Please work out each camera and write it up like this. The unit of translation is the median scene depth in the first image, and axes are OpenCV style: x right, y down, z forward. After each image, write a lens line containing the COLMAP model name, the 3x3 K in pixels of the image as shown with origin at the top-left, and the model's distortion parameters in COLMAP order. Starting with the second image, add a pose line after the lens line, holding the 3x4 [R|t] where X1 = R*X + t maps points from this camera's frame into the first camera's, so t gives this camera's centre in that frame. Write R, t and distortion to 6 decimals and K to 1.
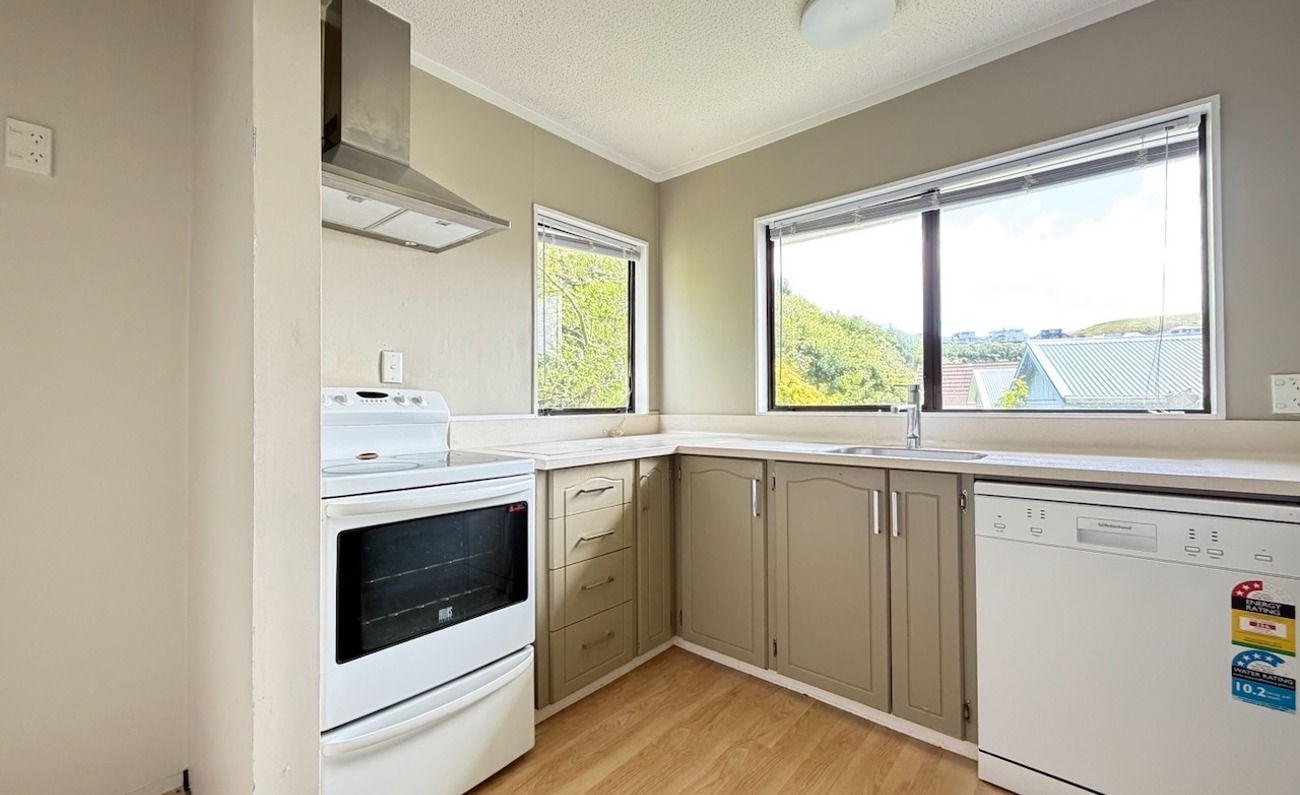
lens RADIAL K [[520.0, 0, 647.1], [0, 520.0, 400.0], [0, 0, 1]] dist [-0.001482, 0.001058]
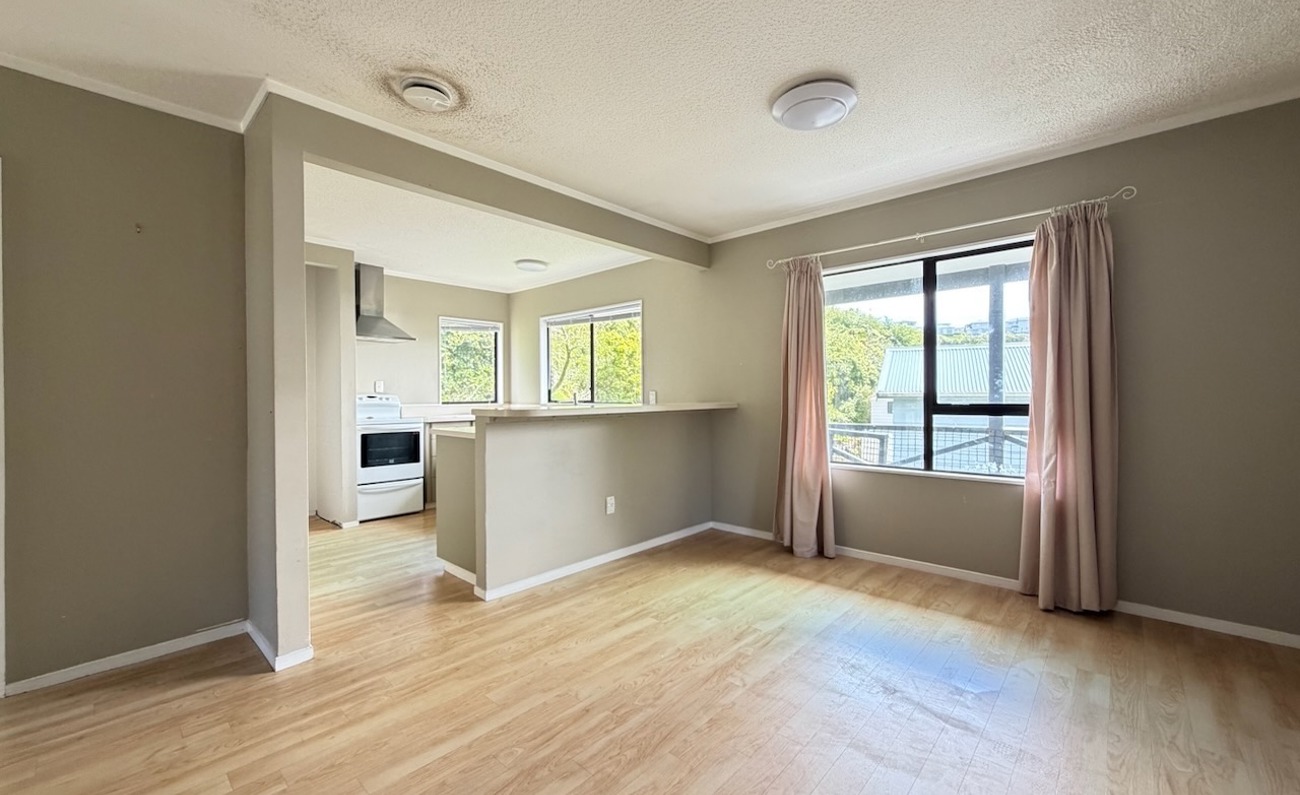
lens RADIAL K [[520.0, 0, 648.2], [0, 520.0, 397.9], [0, 0, 1]] dist [-0.001482, 0.001058]
pose [[0.999685, -0.000231, -0.025089, 0.998211], [0.000559, 0.999915, 0.013058, -0.038494], [0.025084, -0.013068, 0.999600, -1.710938]]
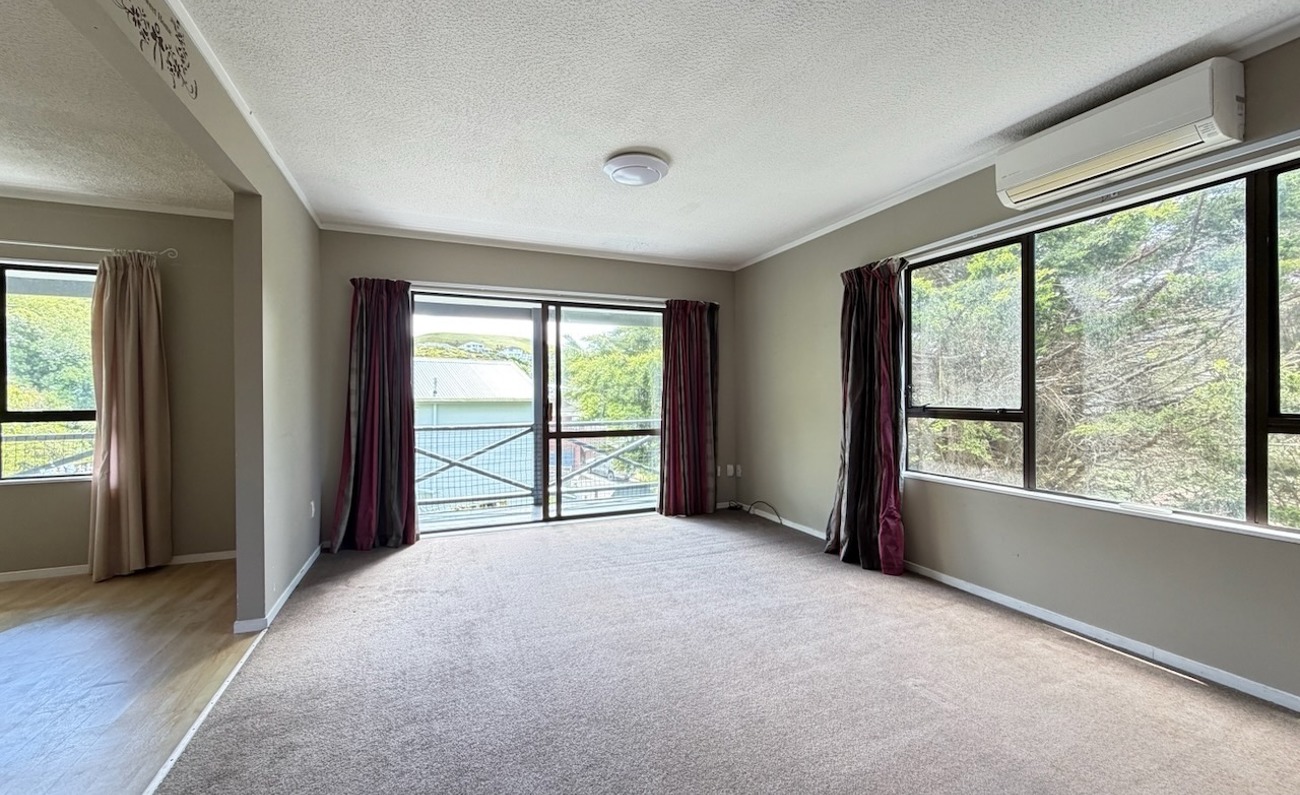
lens RADIAL K [[520.0, 0, 644.2], [0, 520.0, 396.3], [0, 0, 1]] dist [-0.001482, 0.001058]
pose [[0.440125, 0.002012, 0.897934, 1.294099], [-0.006148, 0.999981, 0.000773, -0.059552], [-0.897915, -0.005860, 0.440129, -2.604857]]
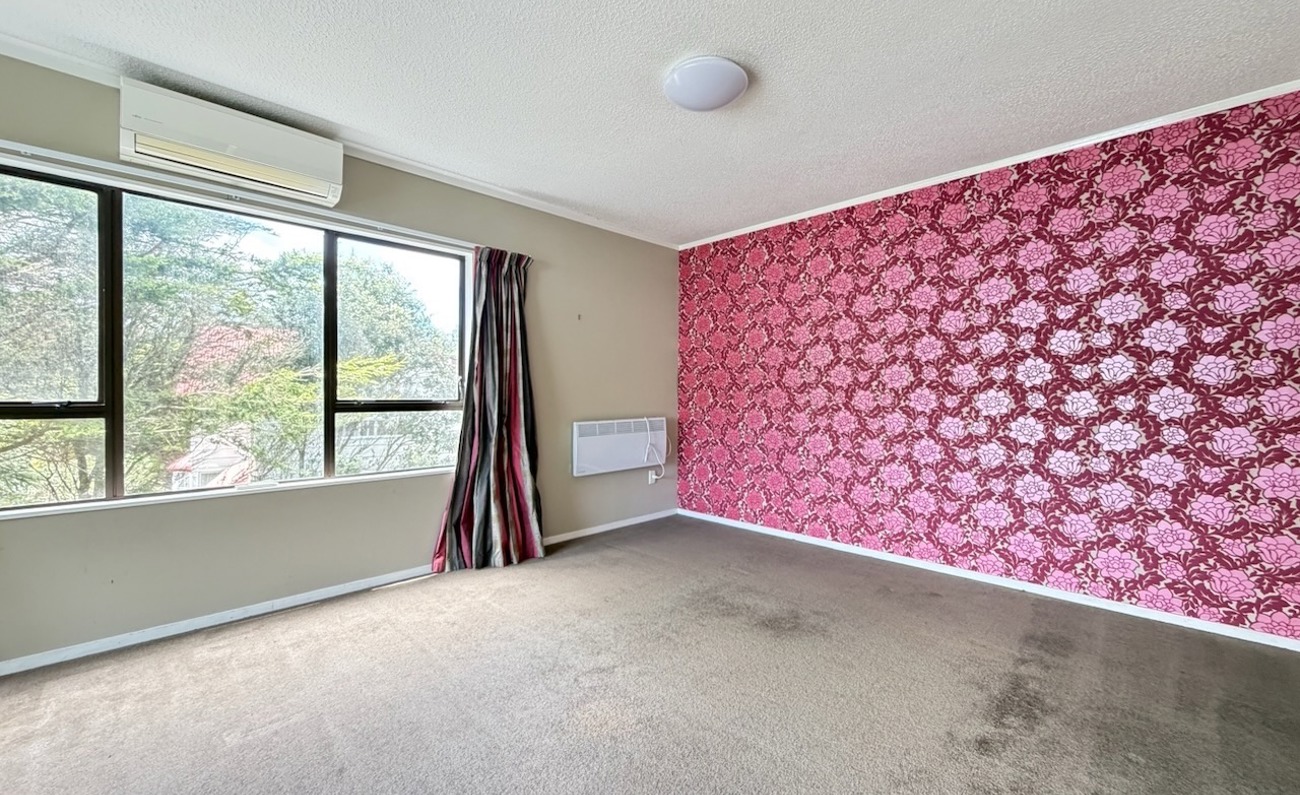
lens RADIAL K [[520.0, 0, 644.0], [0, 520.0, 395.3], [0, 0, 1]] dist [-0.001482, 0.001058]
pose [[-0.997347, 0.013366, 0.071554, 1.760249], [0.012064, 0.999754, -0.018602, -0.006058], [-0.071785, -0.017689, -0.997263, -1.842124]]
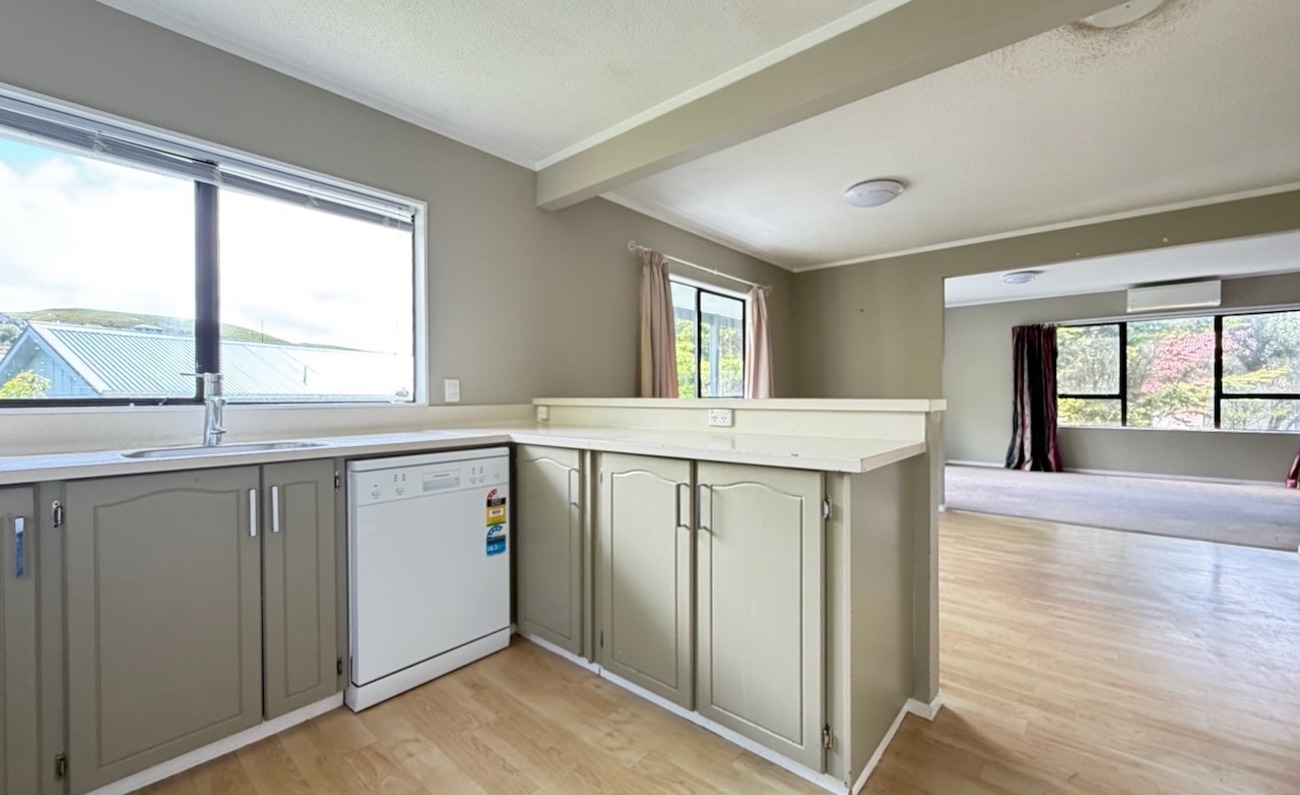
lens RADIAL K [[520.0, 0, 653.0], [0, 520.0, 398.9], [0, 0, 1]] dist [-0.001482, 0.001058]
pose [[-0.008704, -0.001590, 0.999961, -0.414885], [-0.003359, 0.999993, 0.001560, 0.009317], [-0.999956, -0.003345, -0.008709, 0.257997]]
